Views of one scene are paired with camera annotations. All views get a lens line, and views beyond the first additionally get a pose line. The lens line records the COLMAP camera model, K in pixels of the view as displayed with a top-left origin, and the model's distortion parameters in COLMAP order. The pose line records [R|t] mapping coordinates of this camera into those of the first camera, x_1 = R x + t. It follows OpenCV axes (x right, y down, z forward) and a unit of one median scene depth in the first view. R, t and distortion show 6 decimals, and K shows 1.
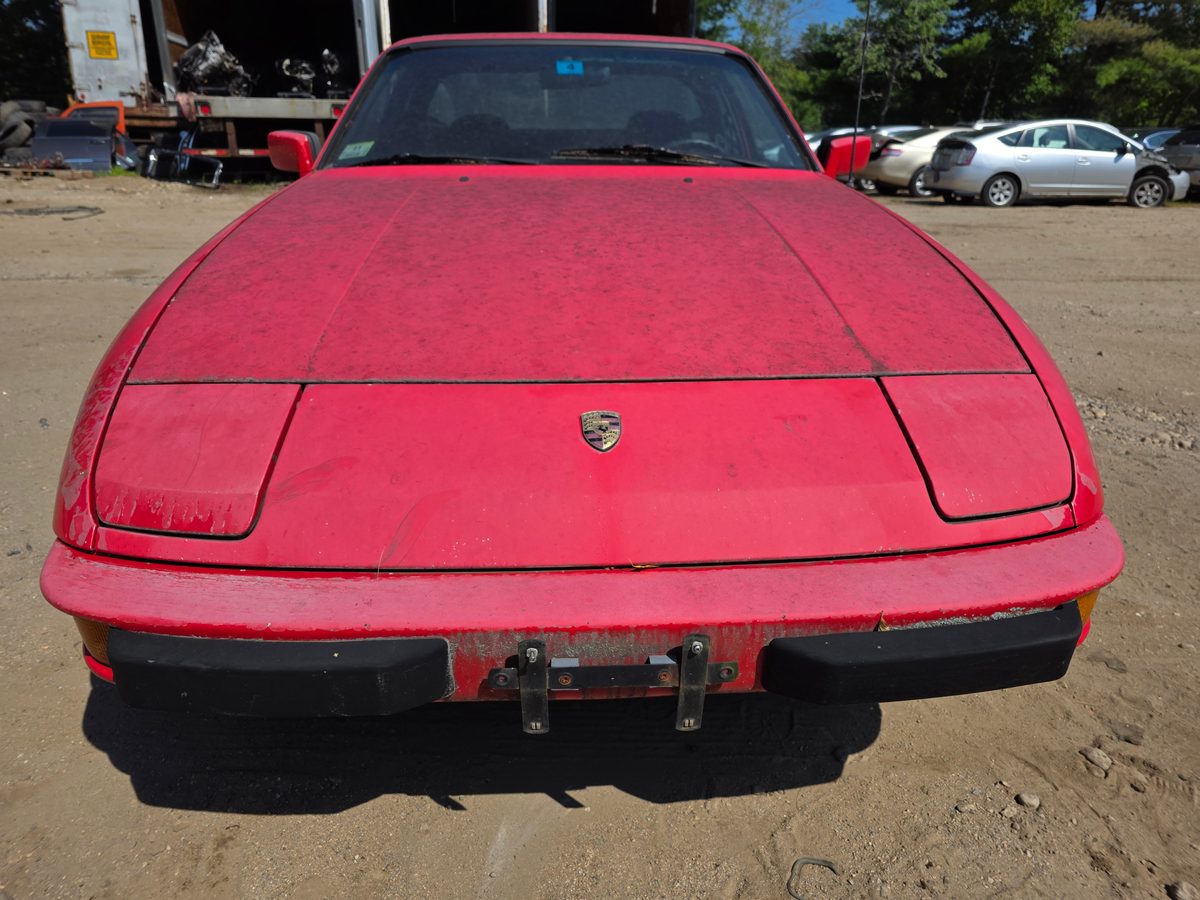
lens RADIAL K [[816.6, 0, 609.7], [0, 816.6, 445.9], [0, 0, 1]] dist [0.049522, -0.044263]
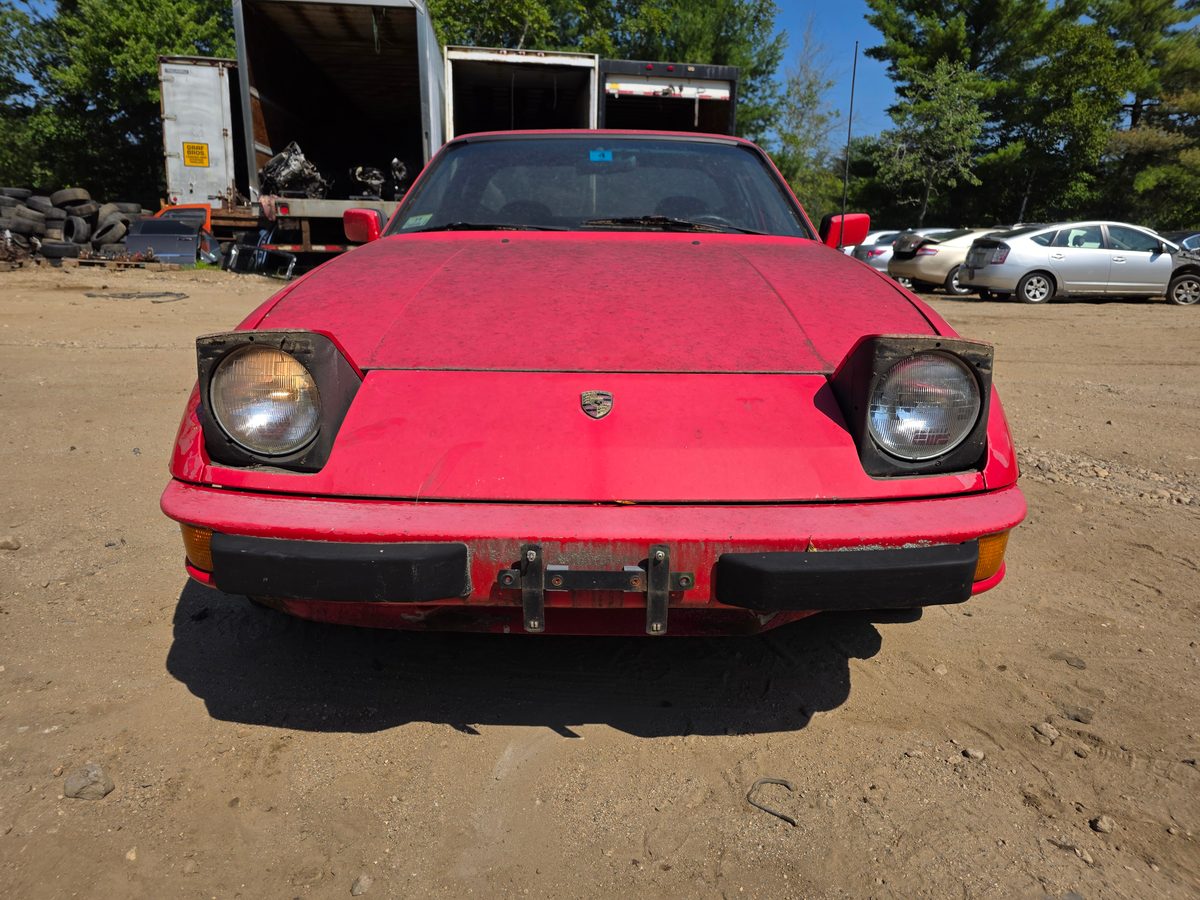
lens RADIAL K [[809.9, 0, 604.8], [0, 809.9, 445.0], [0, 0, 1]] dist [0.069197, -0.060082]
pose [[0.998047, 0.018577, -0.059646, 0.046699], [-0.025306, 0.993145, -0.114119, 0.111071], [0.057117, 0.115405, 0.991675, -0.138828]]
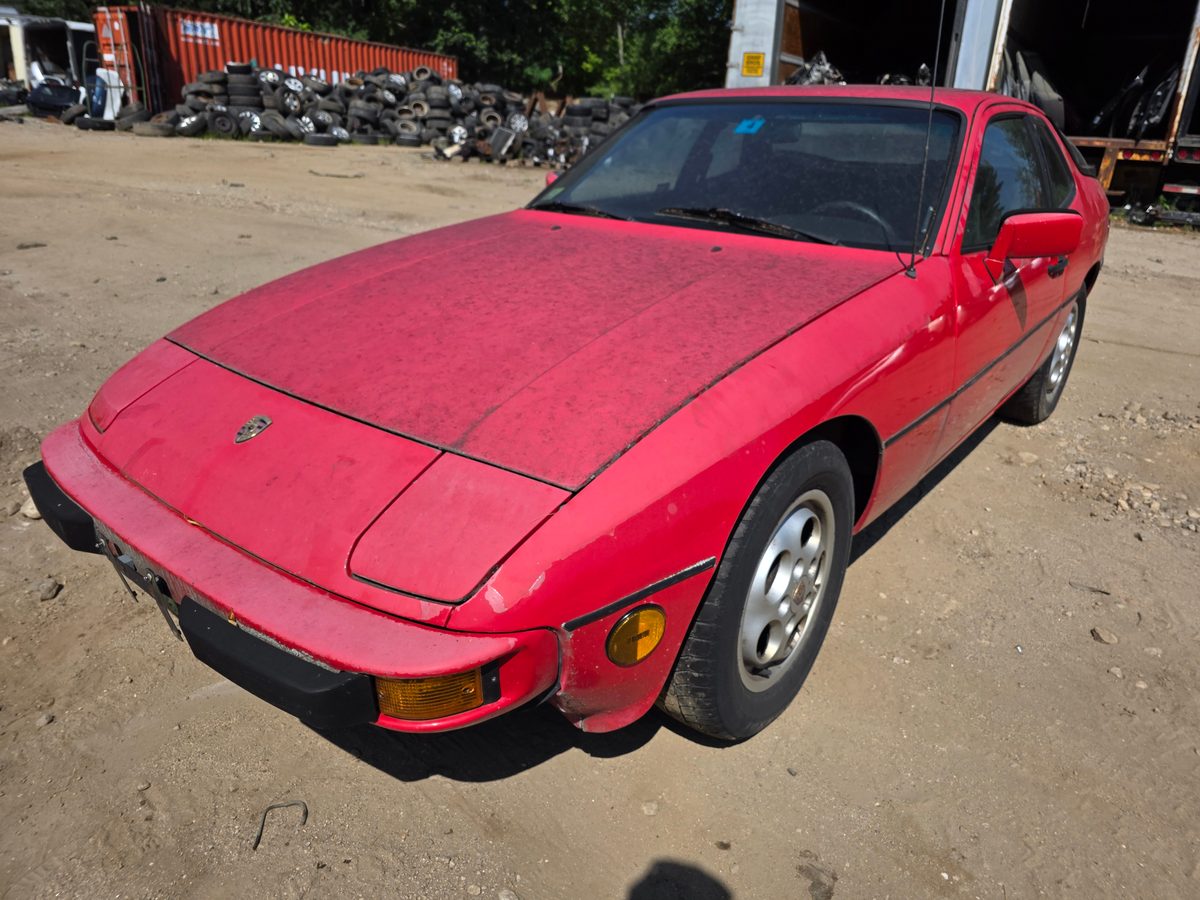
lens RADIAL K [[816.6, 0, 609.7], [0, 816.6, 445.9], [0, 0, 1]] dist [0.049522, -0.044263]
pose [[0.740037, 0.261464, -0.619663, 0.792727], [-0.263054, 0.960469, 0.091112, -0.168581], [0.618990, 0.095579, 0.779562, 0.170416]]
